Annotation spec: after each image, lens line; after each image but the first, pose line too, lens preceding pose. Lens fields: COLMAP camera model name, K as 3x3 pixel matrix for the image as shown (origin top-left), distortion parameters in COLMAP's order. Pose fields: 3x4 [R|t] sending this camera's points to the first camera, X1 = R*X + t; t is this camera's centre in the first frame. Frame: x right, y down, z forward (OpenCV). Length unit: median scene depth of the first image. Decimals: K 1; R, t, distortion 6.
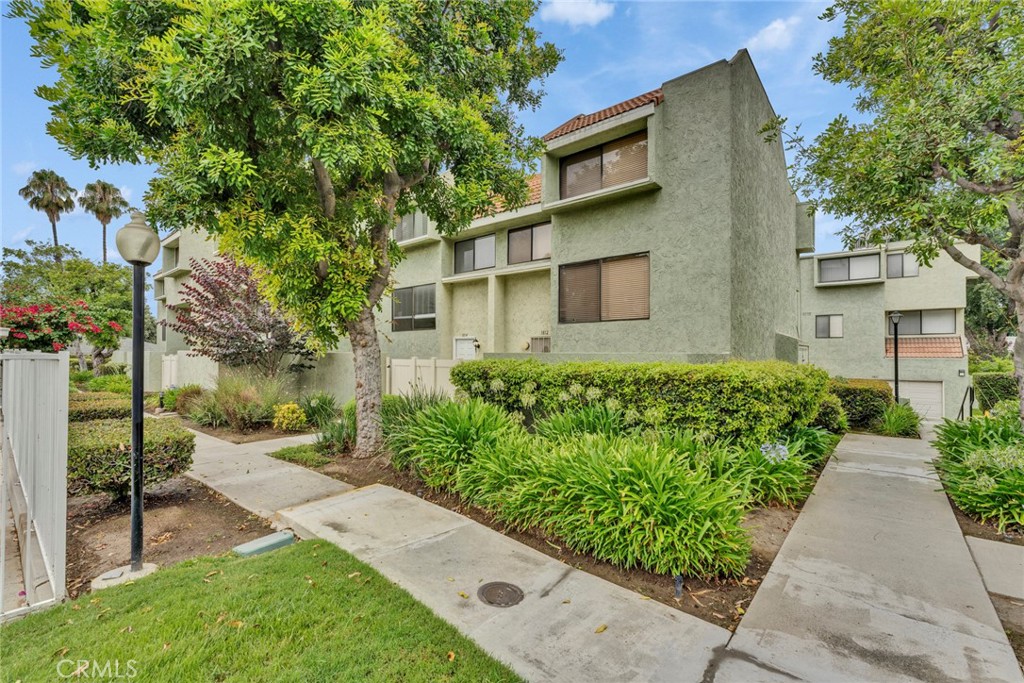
lens RADIAL K [[441.1, 0, 514.2], [0, 441.1, 345.0], [0, 0, 1]] dist [-0.002807, -0.000665]
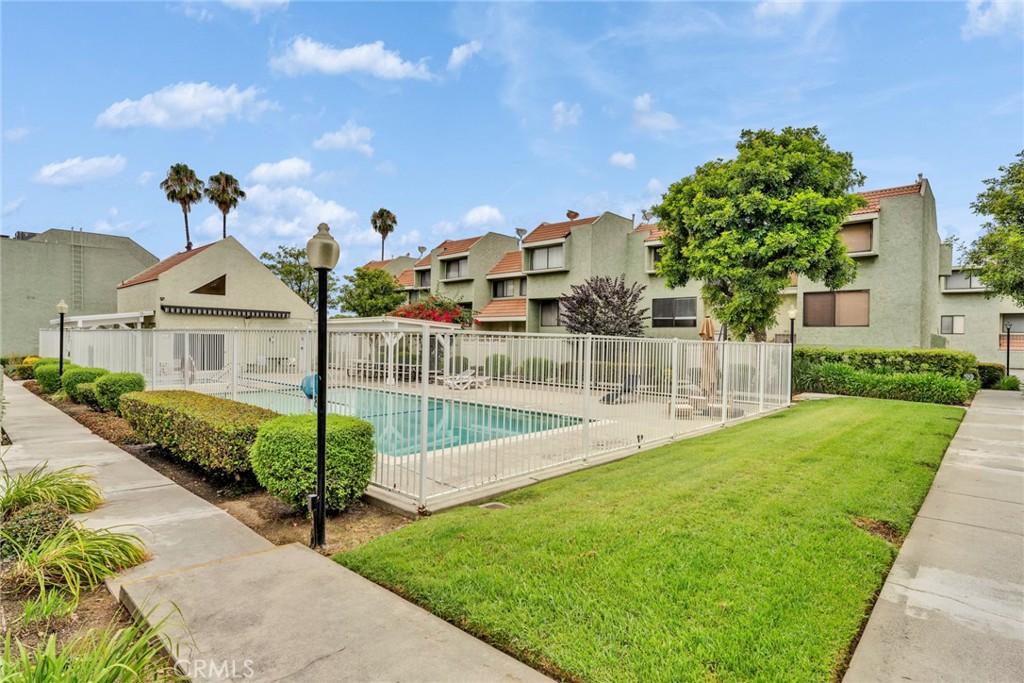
lens RADIAL K [[518.2, 0, 515.8], [0, 518.2, 339.1], [0, 0, 1]] dist [0.000728, 0.000081]
pose [[0.998936, 0.012991, -0.044253, -0.593990], [-0.012332, 0.999810, 0.015125, -0.011341], [0.044441, -0.014563, 0.998906, -0.682278]]
